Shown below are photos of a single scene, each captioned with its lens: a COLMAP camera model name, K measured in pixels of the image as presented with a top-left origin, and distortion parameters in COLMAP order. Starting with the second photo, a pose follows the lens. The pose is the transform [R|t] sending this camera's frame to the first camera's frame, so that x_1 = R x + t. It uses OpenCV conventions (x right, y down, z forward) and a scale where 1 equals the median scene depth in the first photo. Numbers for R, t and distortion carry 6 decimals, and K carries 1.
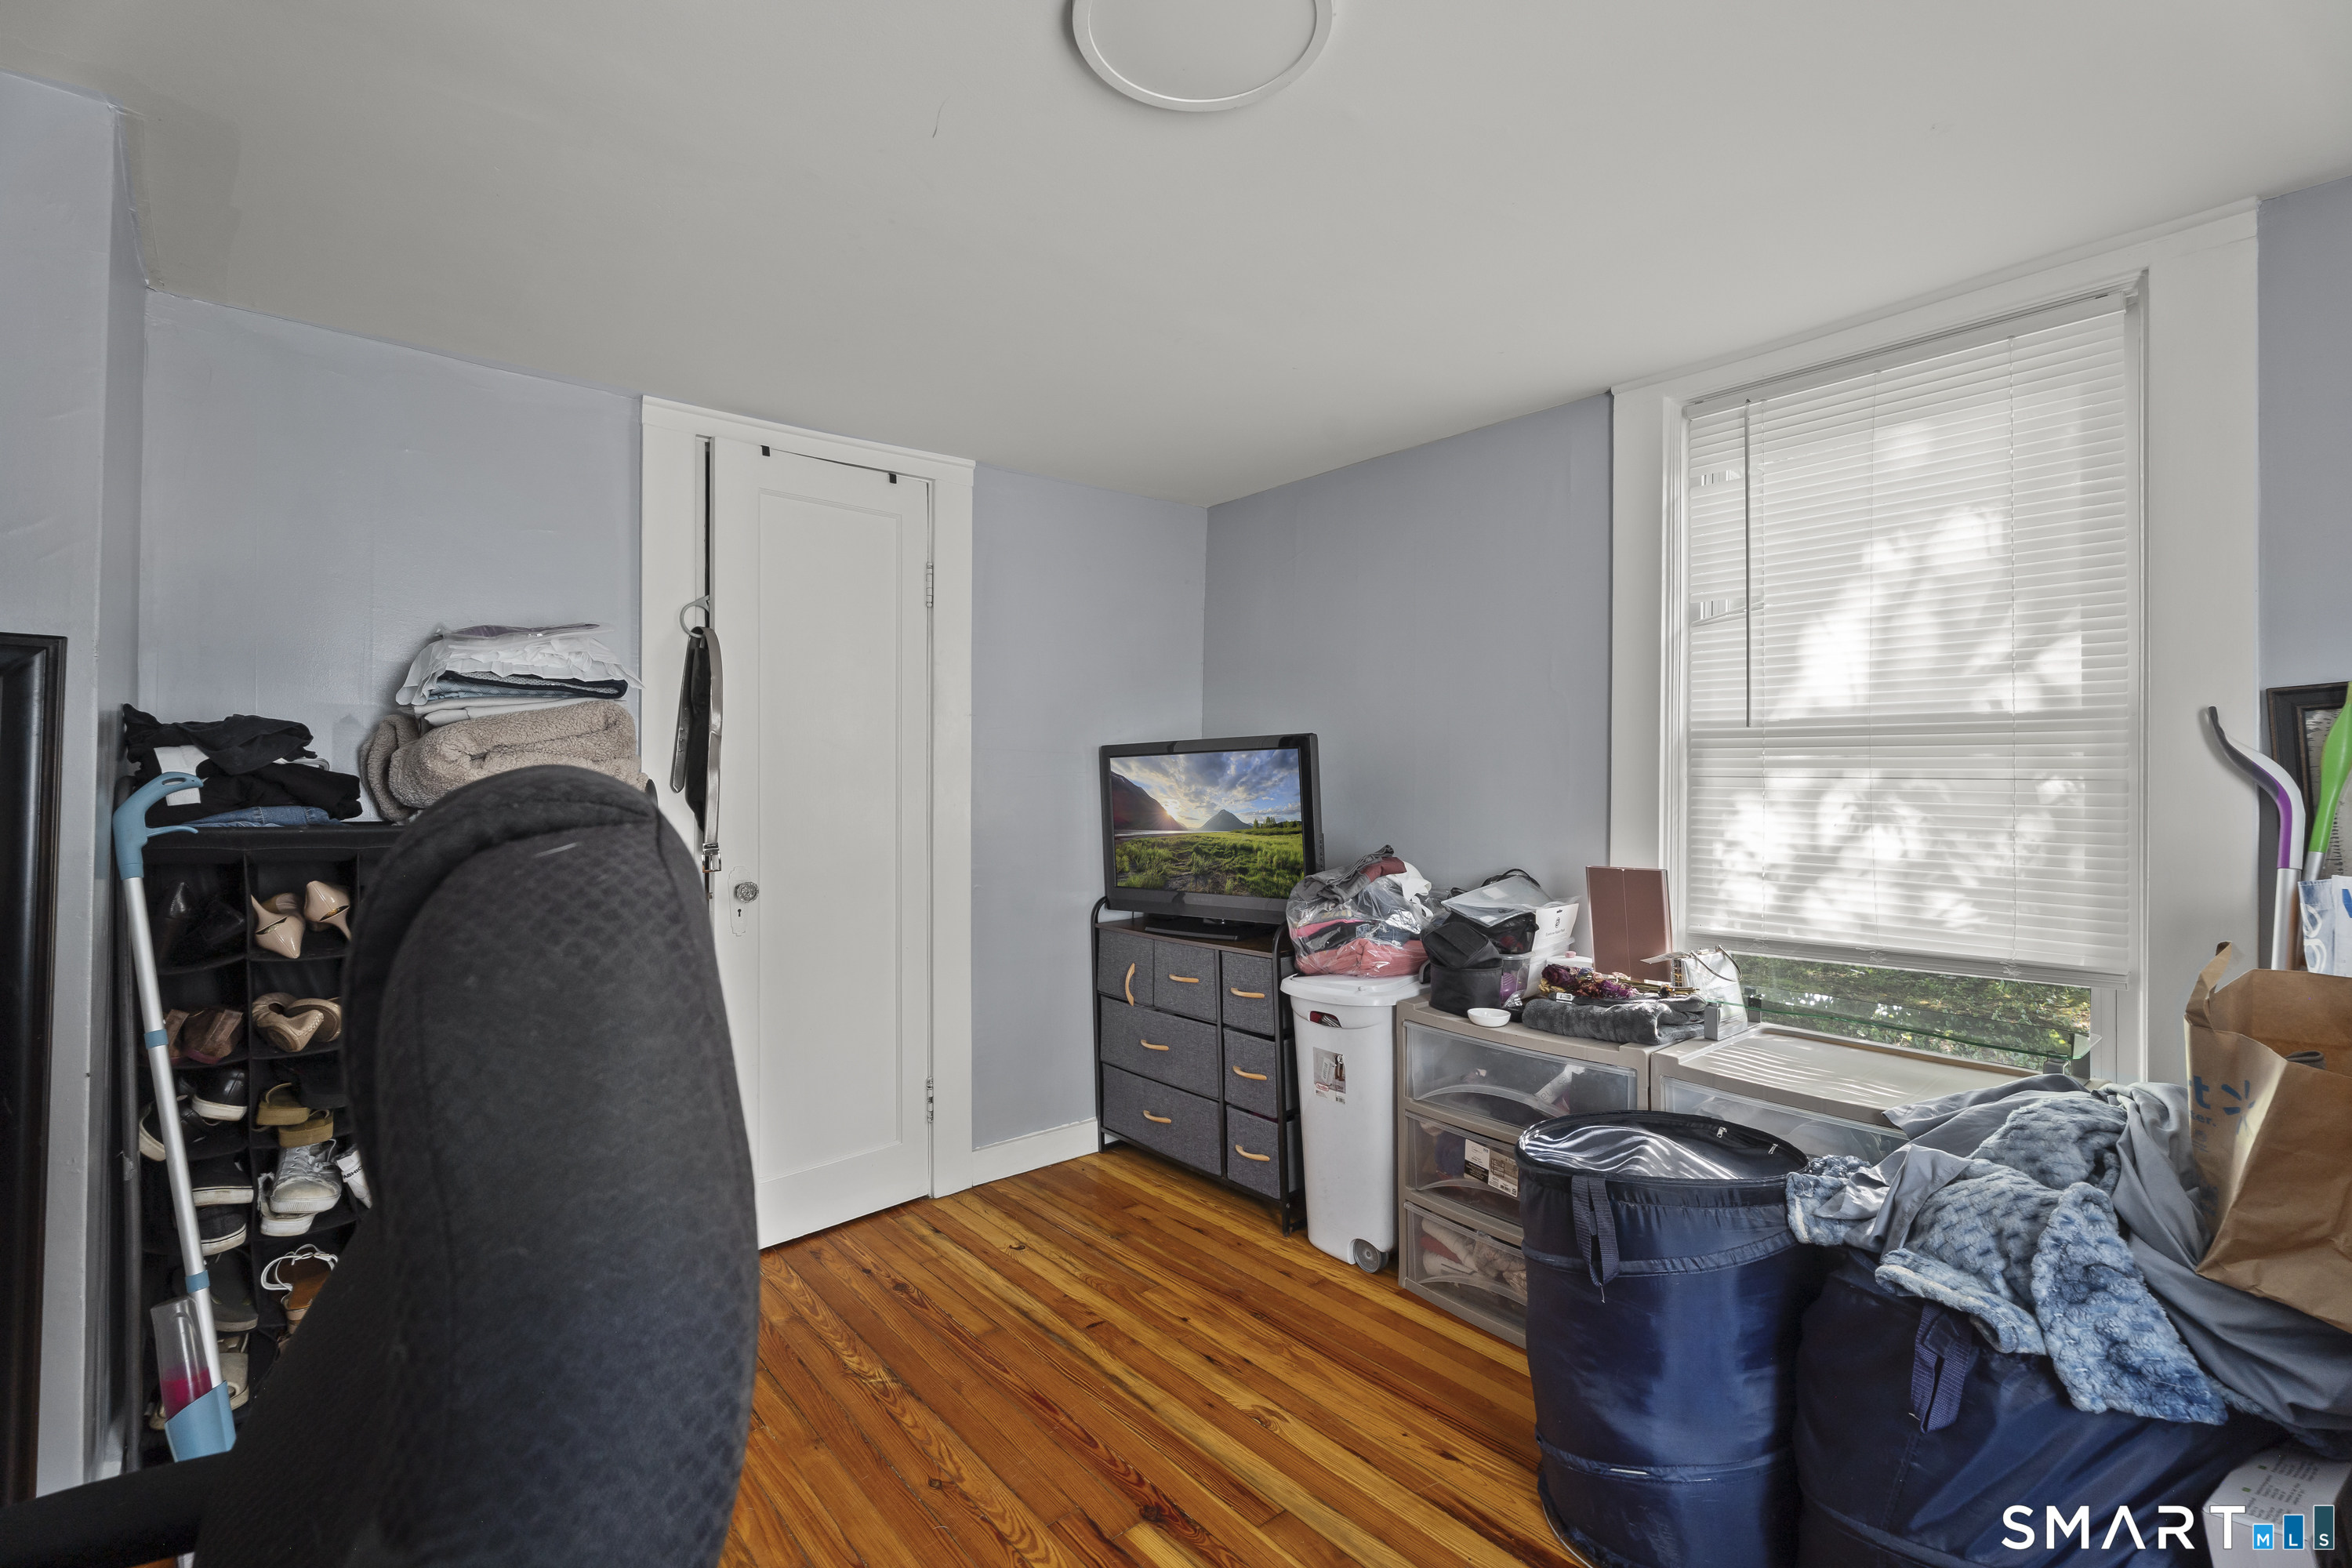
lens RADIAL K [[1054.8, 0, 1177.4], [0, 1054.8, 782.3], [0, 0, 1]] dist [0.000656, -0.000367]
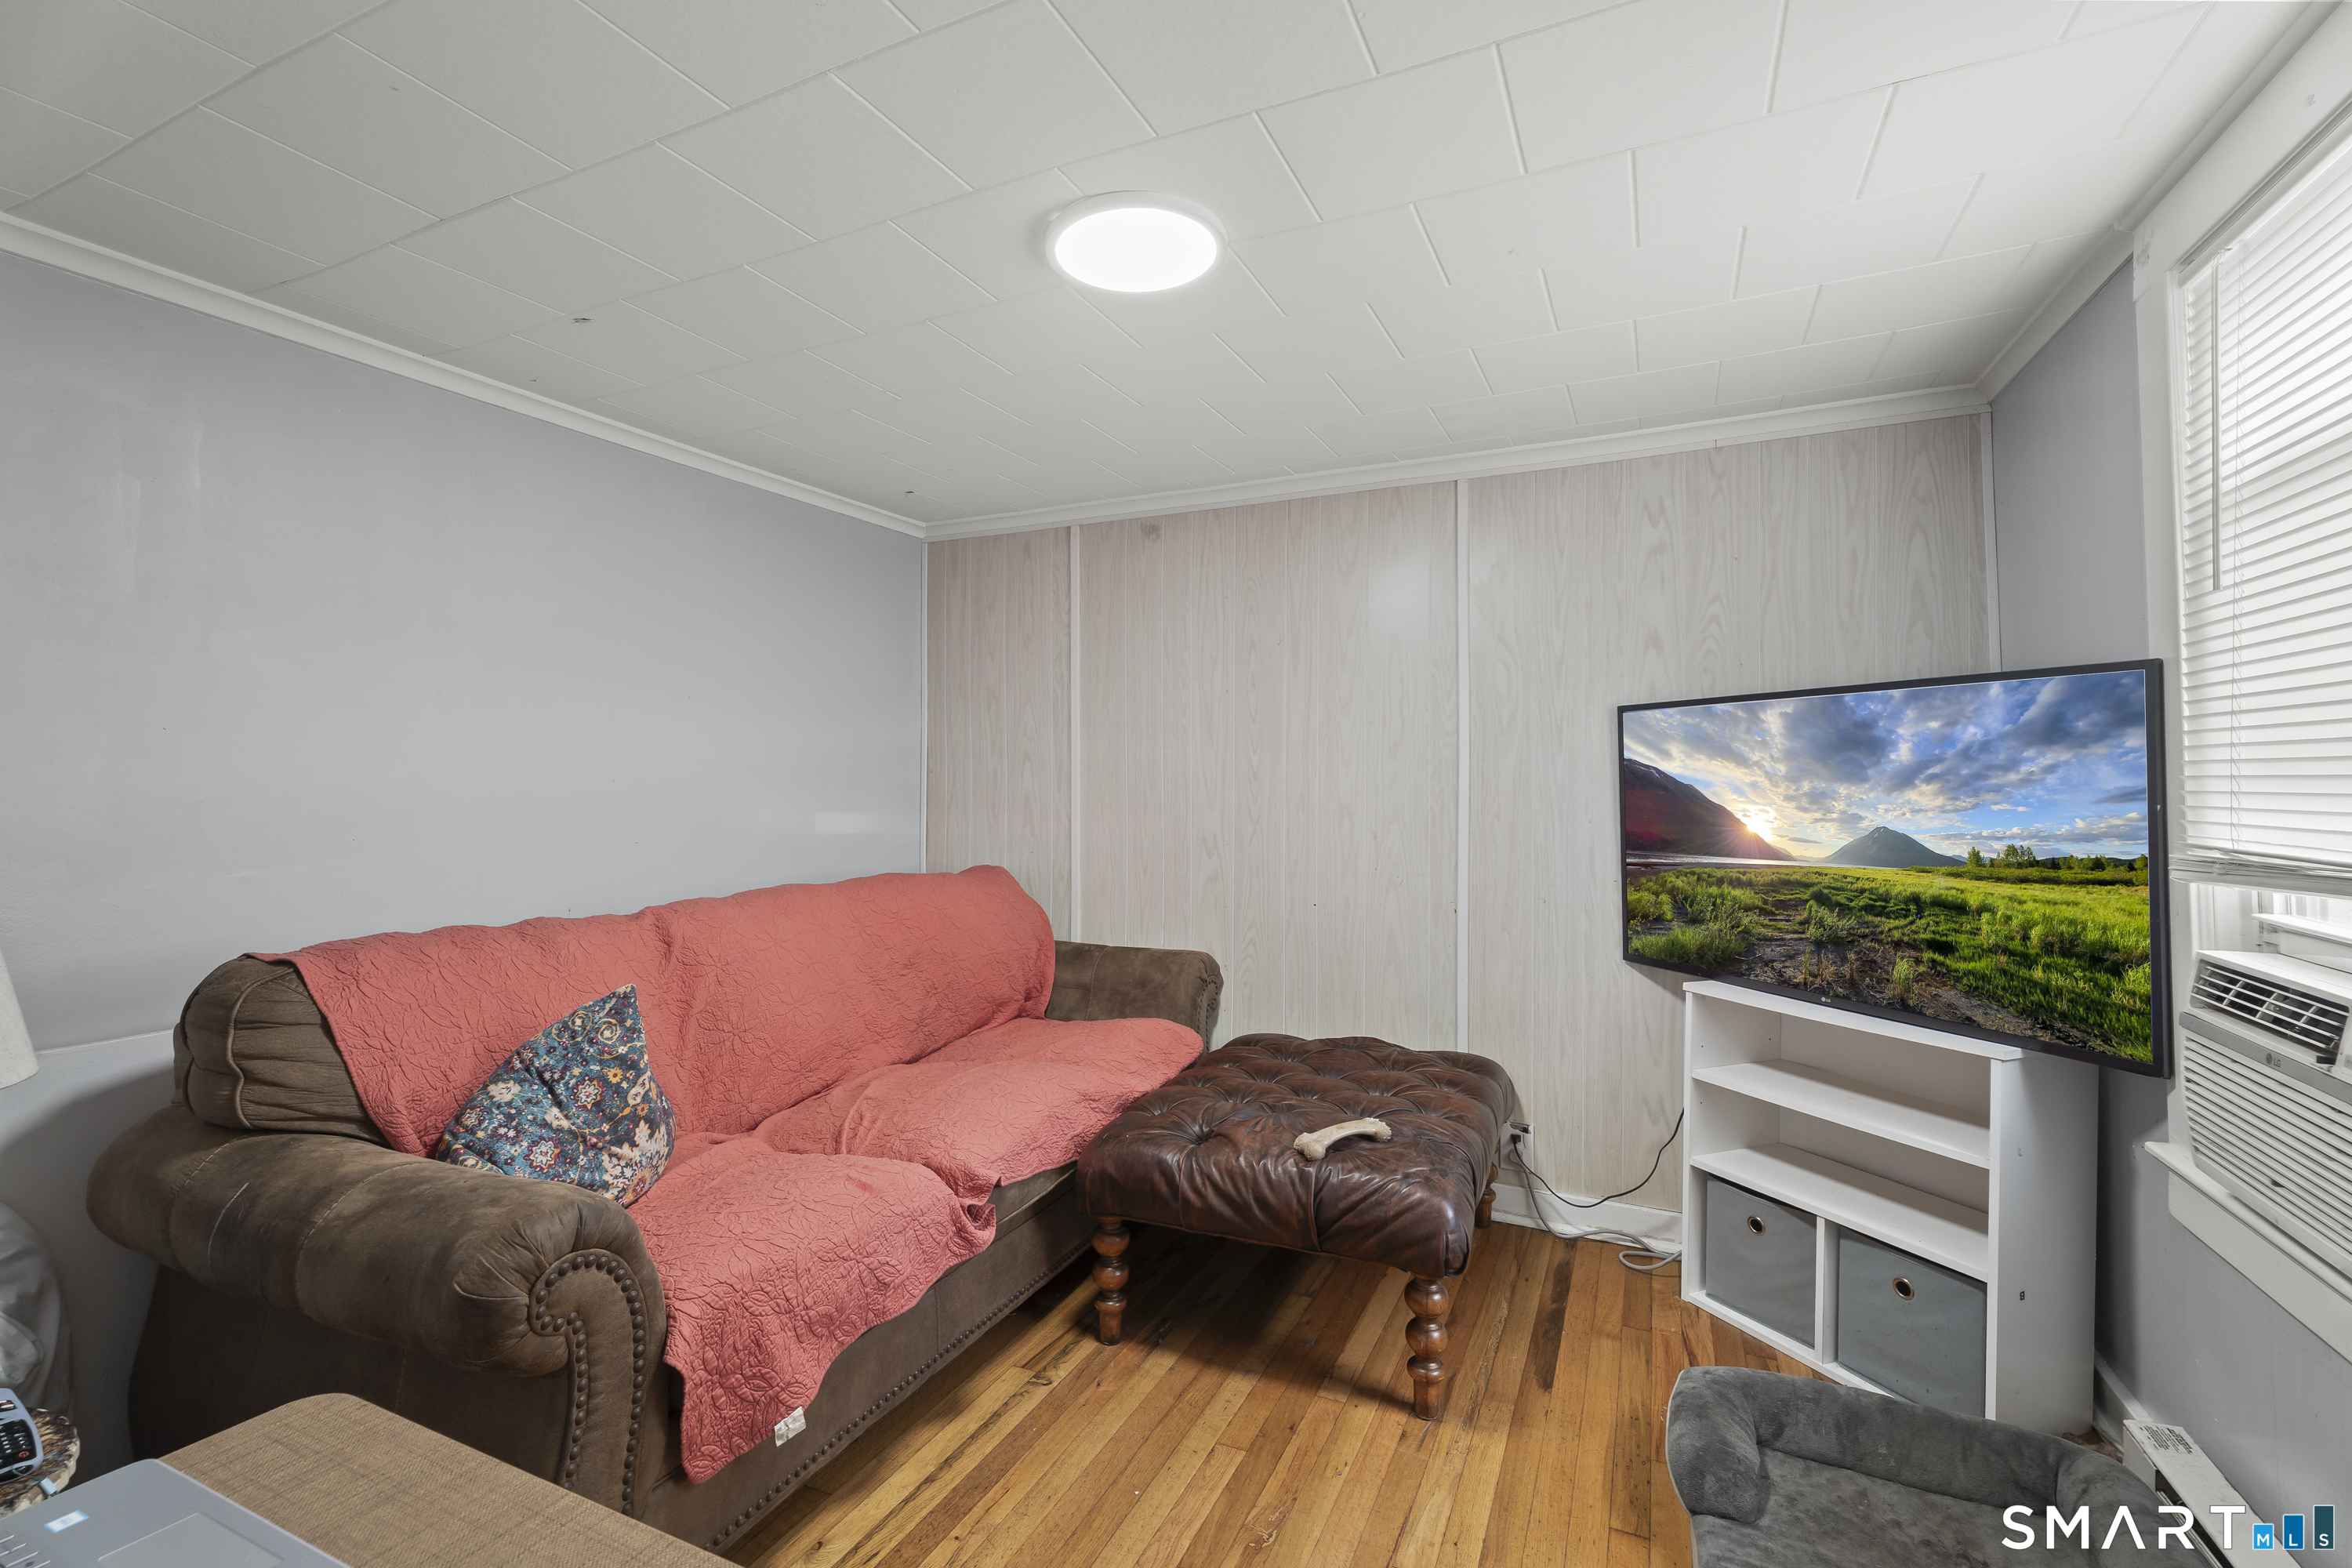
lens RADIAL K [[1054.8, 0, 1172.0], [0, 1054.8, 777.1], [0, 0, 1]] dist [0.000656, -0.000367]
pose [[0.423873, -0.004560, -0.905710, 0.373226], [0.006664, 0.999976, -0.001916, -0.000547], [0.905697, -0.005224, 0.423893, 0.447498]]
